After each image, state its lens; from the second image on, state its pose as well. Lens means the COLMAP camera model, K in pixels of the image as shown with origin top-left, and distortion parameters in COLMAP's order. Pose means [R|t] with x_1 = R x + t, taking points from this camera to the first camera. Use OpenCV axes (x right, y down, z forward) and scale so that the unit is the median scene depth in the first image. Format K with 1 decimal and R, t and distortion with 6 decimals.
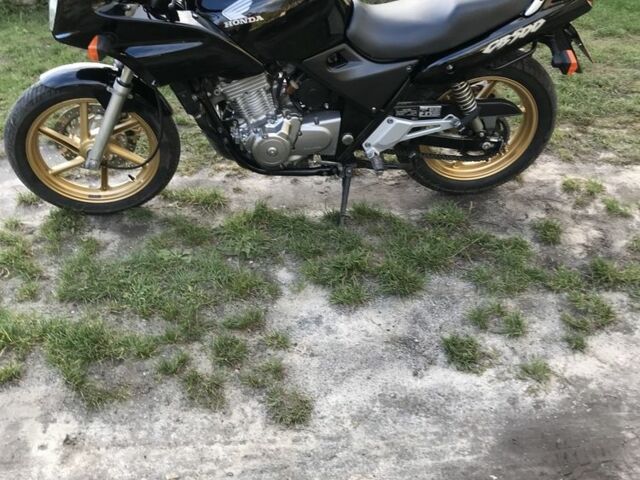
lens RADIAL K [[722.2, 0, 320.0], [0, 722.2, 240.0], [0, 0, 1]] dist [0.088457, -0.275112]
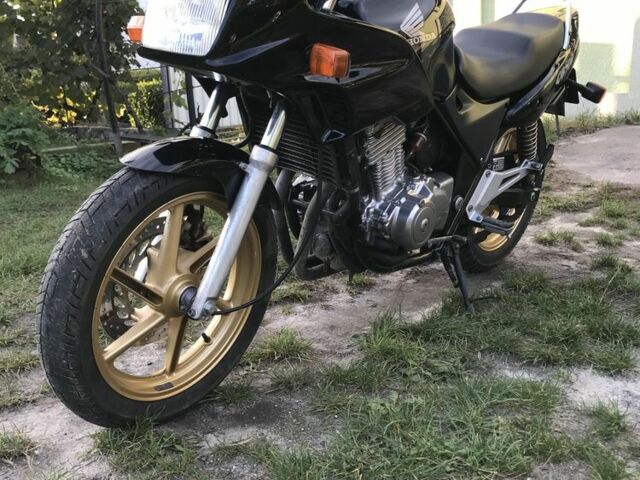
lens RADIAL K [[722.2, 0, 320.0], [0, 722.2, 240.0], [0, 0, 1]] dist [0.088457, -0.275112]
pose [[0.720932, -0.173772, 0.670865, -0.640035], [0.392467, 0.900227, -0.188574, -0.009045], [-0.571162, 0.399242, 0.717203, 0.524294]]
